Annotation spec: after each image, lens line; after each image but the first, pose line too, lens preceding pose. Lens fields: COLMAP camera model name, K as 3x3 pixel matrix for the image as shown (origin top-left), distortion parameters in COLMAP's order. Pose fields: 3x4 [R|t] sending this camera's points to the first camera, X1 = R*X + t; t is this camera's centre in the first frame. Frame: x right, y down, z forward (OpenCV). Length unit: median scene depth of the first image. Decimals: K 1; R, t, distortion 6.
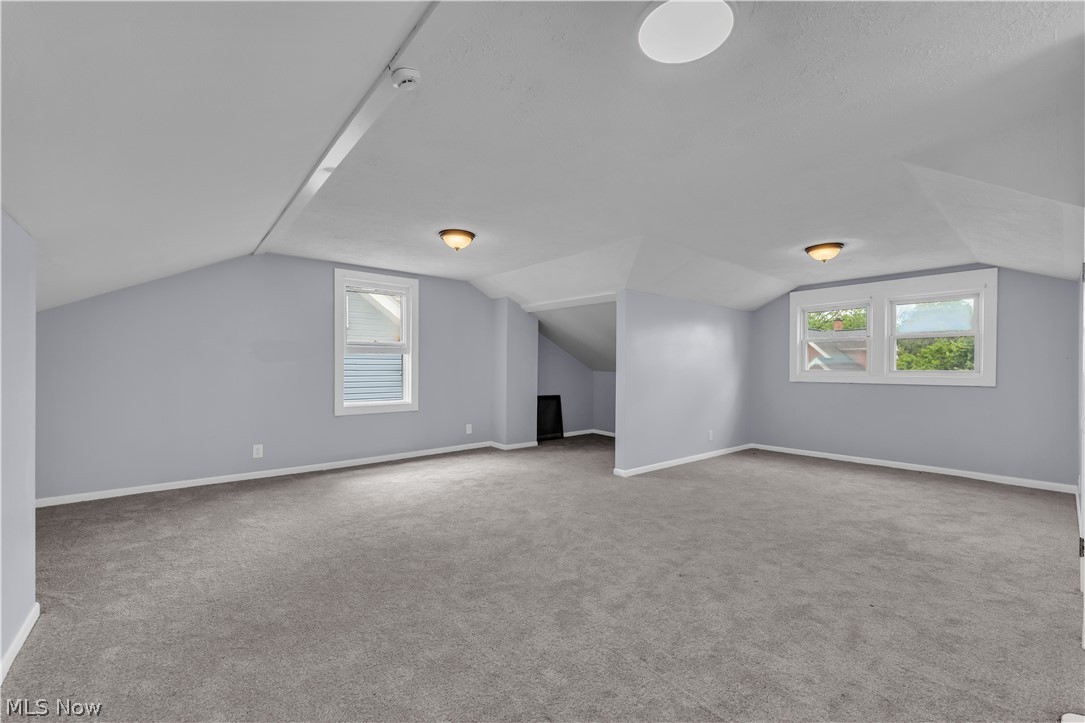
lens RADIAL K [[433.3, 0, 542.5], [0, 433.3, 361.5], [0, 0, 1]] dist [0.000249, 0.000028]
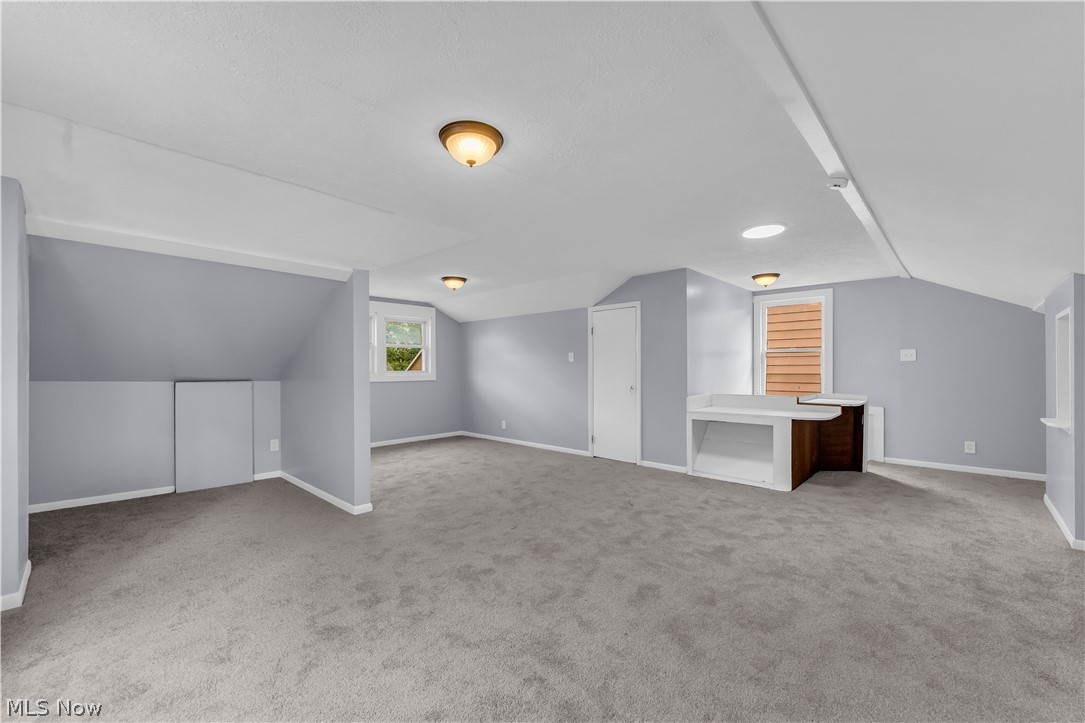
lens RADIAL K [[436.8, 0, 535.8], [0, 436.8, 368.2], [0, 0, 1]] dist [0.000041, 0.000082]
pose [[-0.132372, -0.002991, 0.991196, -0.661352], [0.010303, 0.999937, 0.004393, 0.010199], [-0.991147, 0.010794, -0.132333, 0.850302]]
